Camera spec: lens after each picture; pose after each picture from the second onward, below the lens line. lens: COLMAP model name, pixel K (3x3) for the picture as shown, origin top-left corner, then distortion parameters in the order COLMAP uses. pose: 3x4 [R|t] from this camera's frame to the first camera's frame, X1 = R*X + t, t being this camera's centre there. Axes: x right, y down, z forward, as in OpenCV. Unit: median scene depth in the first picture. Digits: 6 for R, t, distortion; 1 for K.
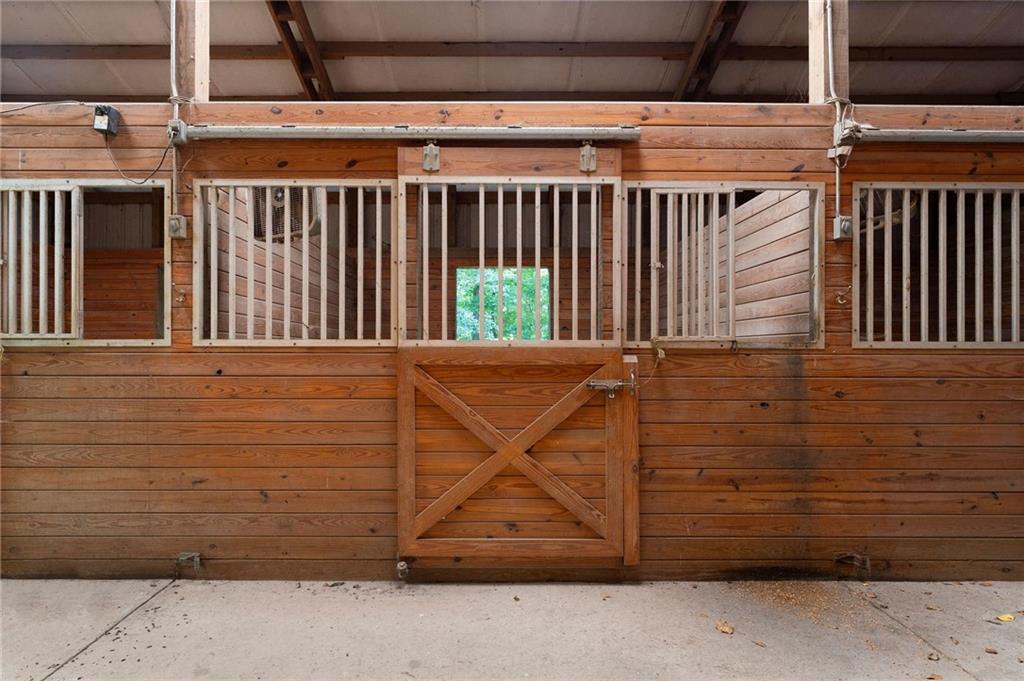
lens RADIAL K [[541.6, 0, 510.7], [0, 541.6, 342.5], [0, 0, 1]] dist [-0.003113, -0.000028]
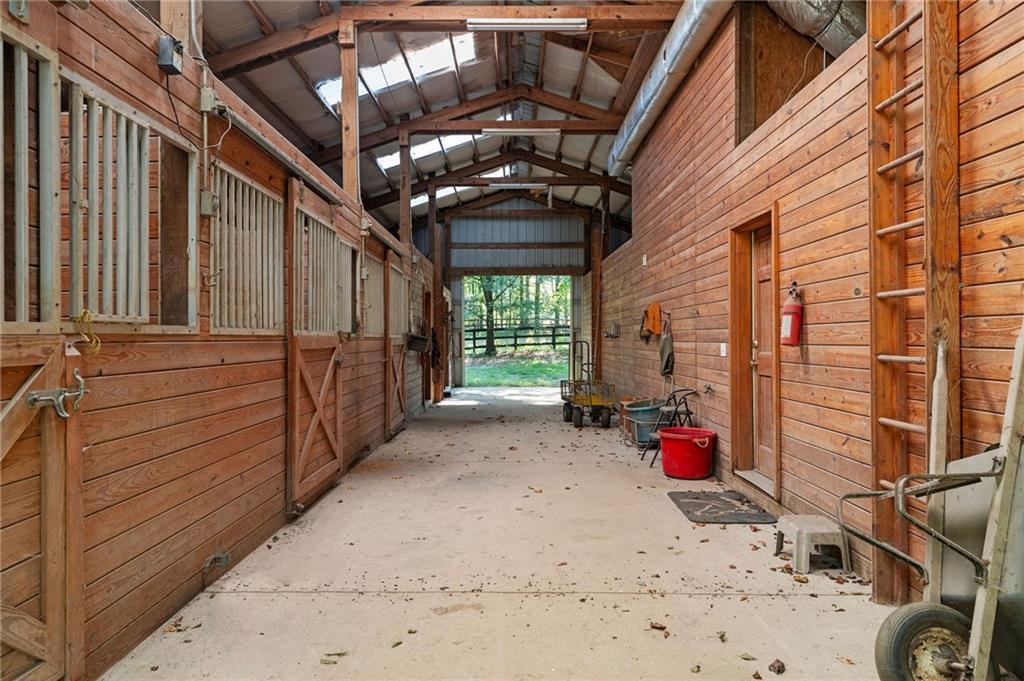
lens RADIAL K [[703.0, 0, 511.5], [0, 703.0, 339.5], [0, 0, 1]] dist [-0.001221, -0.000159]
pose [[0.001759, -0.003242, 0.999993, -1.791734], [-0.003383, 0.999989, 0.003248, 0.010167], [-0.999993, -0.003389, 0.001748, 0.479013]]
